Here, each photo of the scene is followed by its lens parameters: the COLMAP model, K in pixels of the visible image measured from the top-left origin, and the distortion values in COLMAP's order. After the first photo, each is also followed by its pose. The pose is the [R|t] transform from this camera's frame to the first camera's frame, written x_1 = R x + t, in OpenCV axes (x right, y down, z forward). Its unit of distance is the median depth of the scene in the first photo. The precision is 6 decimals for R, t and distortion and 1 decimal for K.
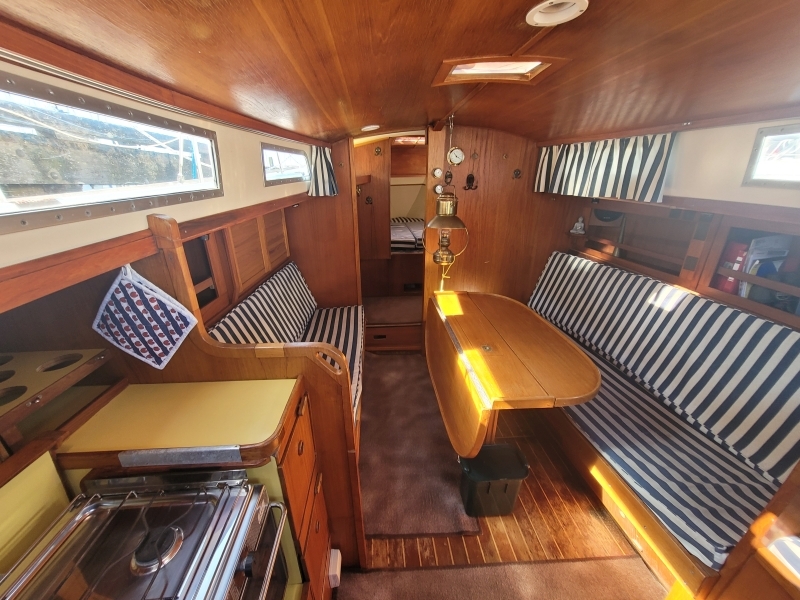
lens RADIAL K [[315.9, 0, 392.3], [0, 315.9, 300.8], [0, 0, 1]] dist [0.011060, -0.000473]
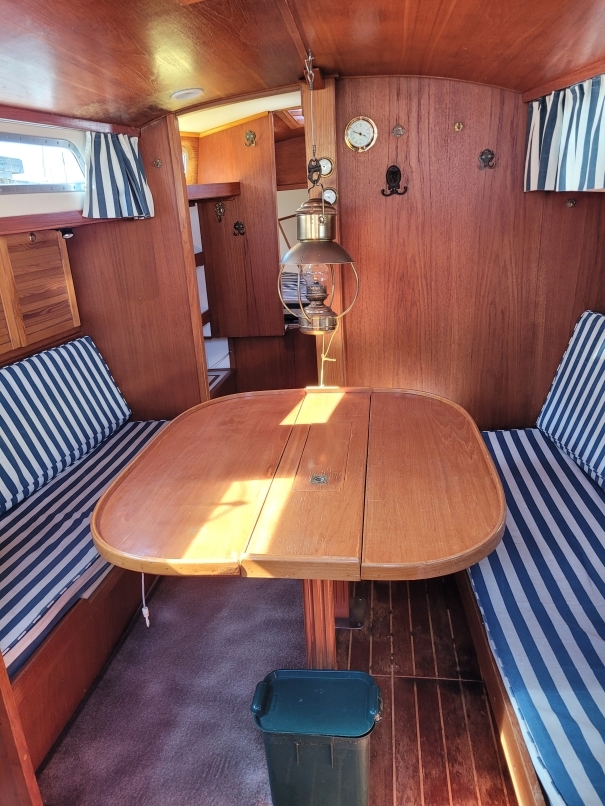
lens RADIAL K [[610.3, 0, 298.9], [0, 610.3, 406.9], [0, 0, 1]] dist [0.032640, -0.005347]
pose [[0.978431, 0.013644, -0.206123, 0.329376], [-0.024478, 0.998444, -0.050104, 0.055867], [0.205119, 0.054069, 0.977242, -0.000275]]
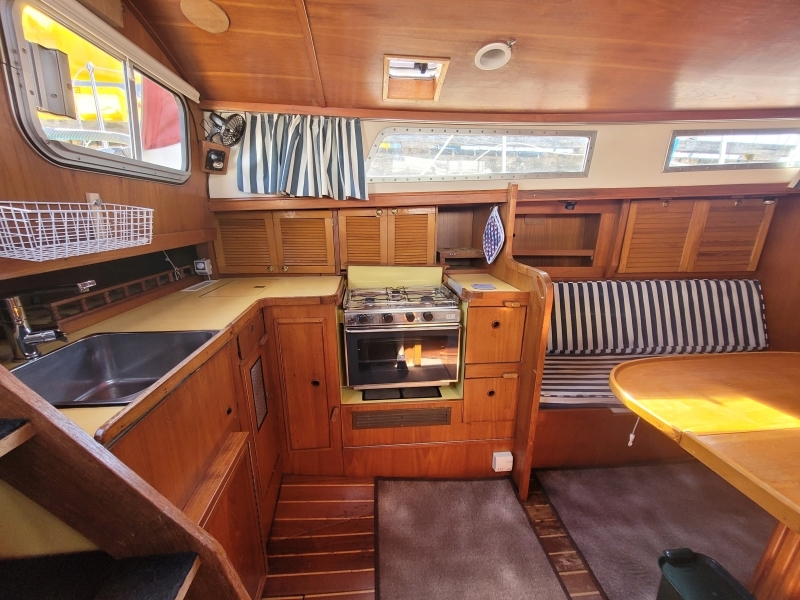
lens RADIAL K [[315.9, 0, 392.3], [0, 315.9, 300.8], [0, 0, 1]] dist [0.011060, -0.000473]
pose [[0.025759, 0.280302, -0.959566, 0.473850], [-0.372660, 0.893387, 0.250966, 0.061233], [0.927610, 0.351128, 0.127470, 0.113703]]
